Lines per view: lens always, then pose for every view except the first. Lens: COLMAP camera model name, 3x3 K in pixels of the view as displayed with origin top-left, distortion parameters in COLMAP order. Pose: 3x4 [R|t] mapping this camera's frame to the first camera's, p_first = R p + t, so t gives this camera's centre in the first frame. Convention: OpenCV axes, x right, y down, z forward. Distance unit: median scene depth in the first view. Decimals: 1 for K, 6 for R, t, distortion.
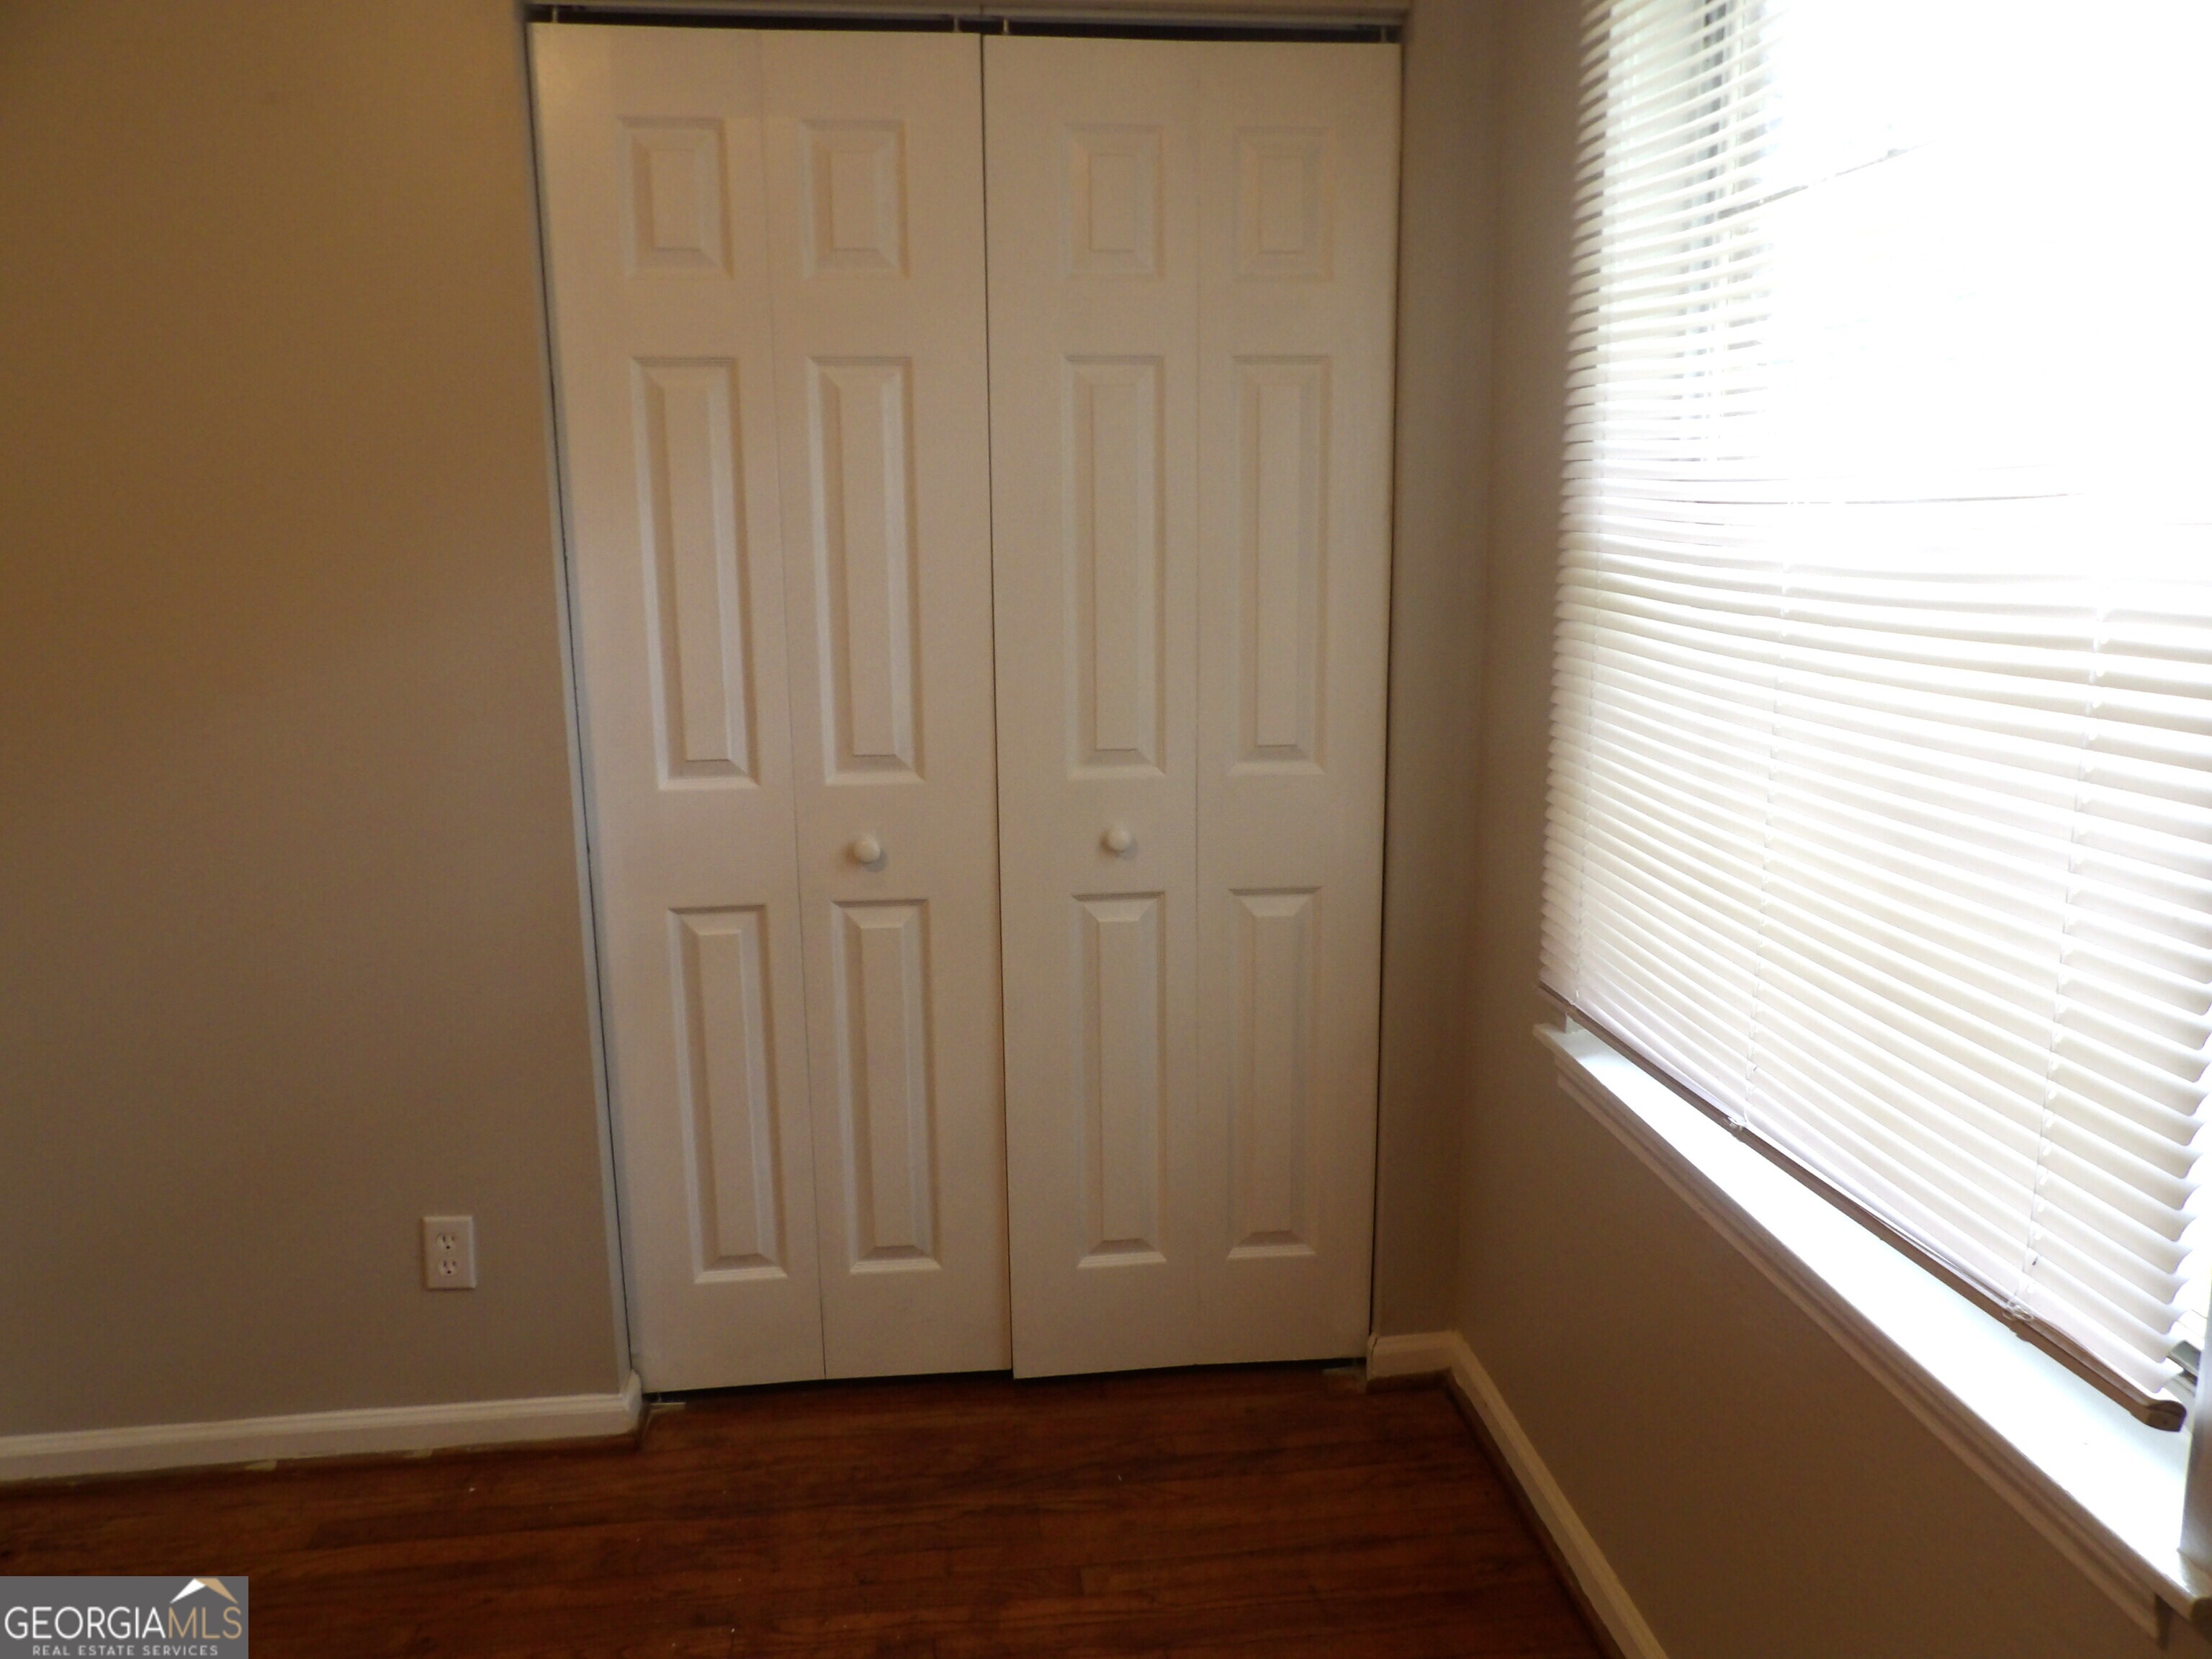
lens RADIAL K [[1545.5, 0, 1101.0], [0, 1545.5, 756.3], [0, 0, 1]] dist [-0.039522, 0.111726]
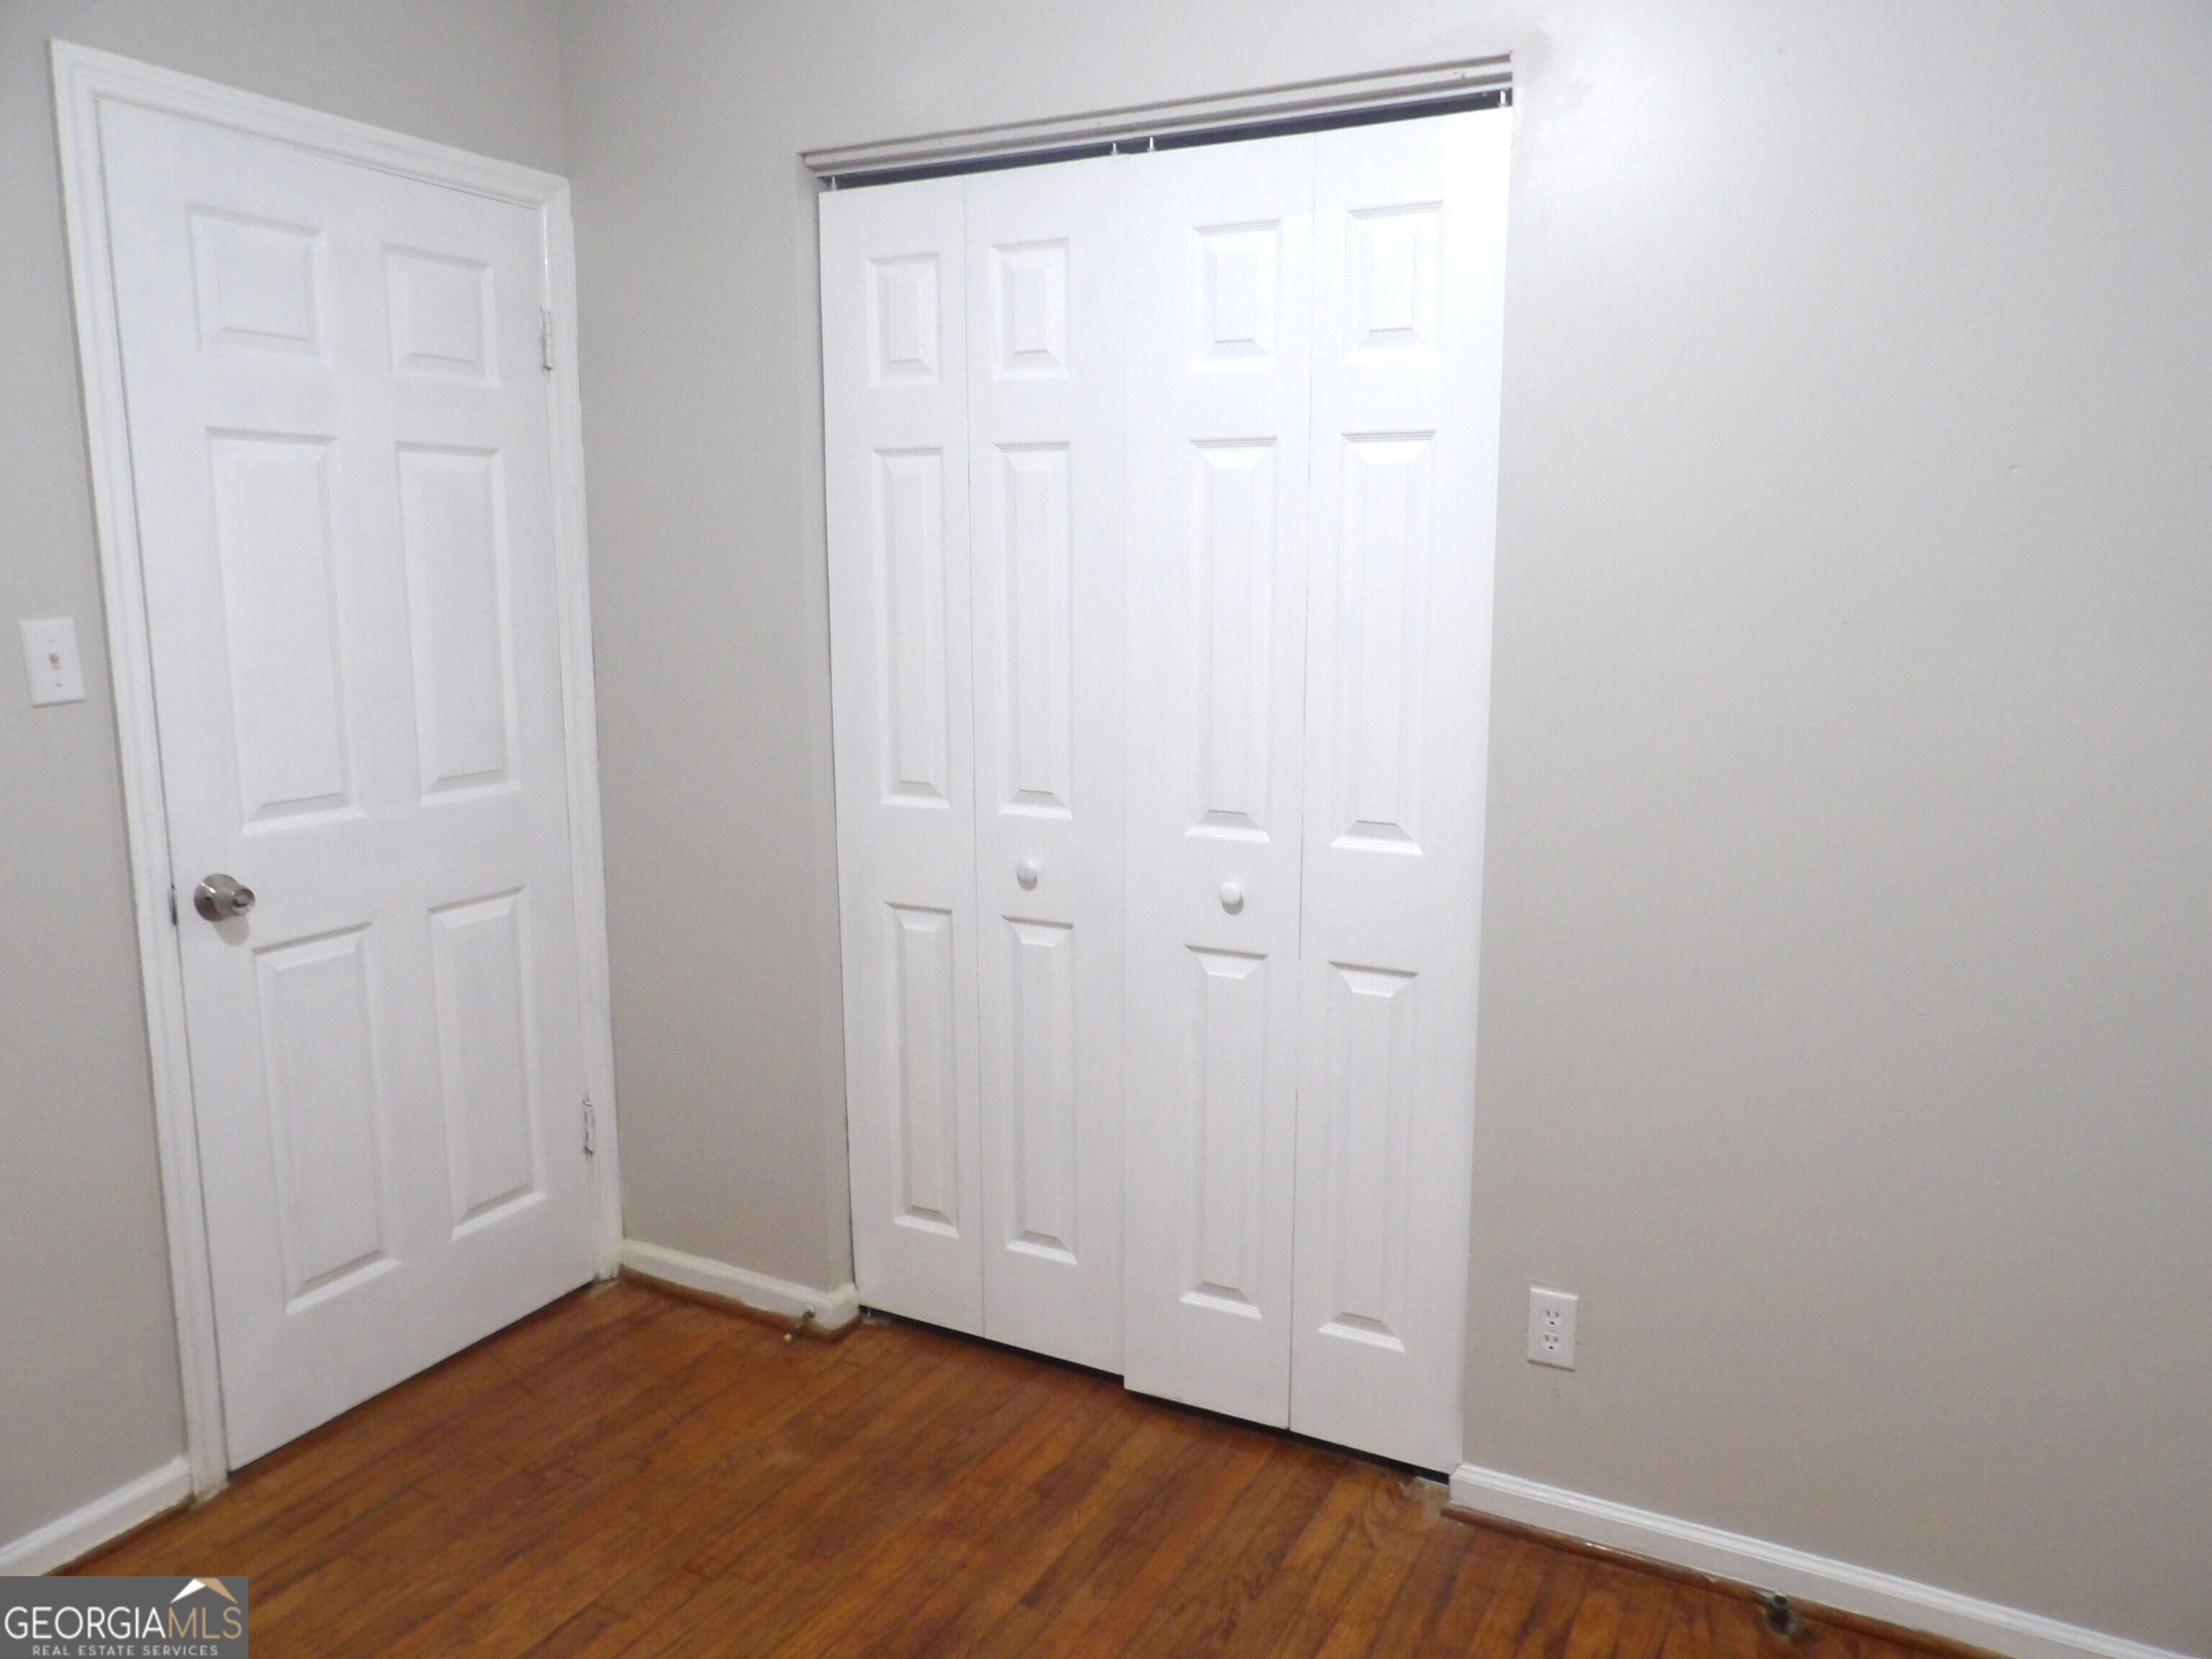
lens RADIAL K [[1610.0, 0, 1107.6], [0, 1610.0, 817.6], [0, 0, 1]] dist [-0.003076, 0.030746]
pose [[0.826784, 0.104229, -0.552778, 0.533762], [-0.113709, 0.993365, 0.017230, -0.008549], [0.550906, 0.048610, 0.833150, 0.037785]]
